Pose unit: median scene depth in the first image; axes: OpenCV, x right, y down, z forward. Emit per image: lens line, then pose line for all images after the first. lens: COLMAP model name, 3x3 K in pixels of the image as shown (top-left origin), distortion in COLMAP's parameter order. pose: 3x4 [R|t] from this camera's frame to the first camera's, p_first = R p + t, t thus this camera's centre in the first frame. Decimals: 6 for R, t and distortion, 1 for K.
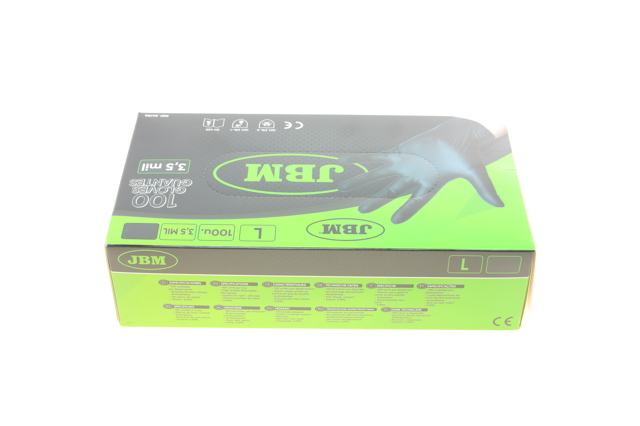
lens RADIAL K [[978.5, 0, 319.6], [0, 978.5, 213.4], [0, 0, 1]] dist [-0.057098, 0.000000]
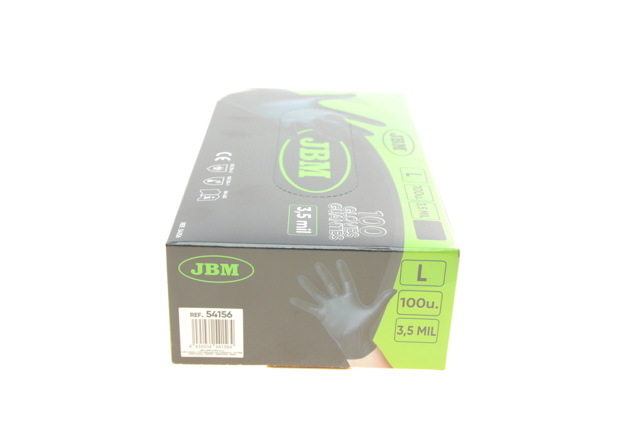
lens RADIAL K [[808.5, 0, 316.7], [0, 808.5, 212.8], [0, 0, 1]] dist [-0.013773, 0.000000]
pose [[-0.012817, -0.432433, 0.901575, -0.739528], [0.626467, 0.699278, 0.344309, -0.266895], [-0.779343, 0.569220, 0.261942, 0.835415]]
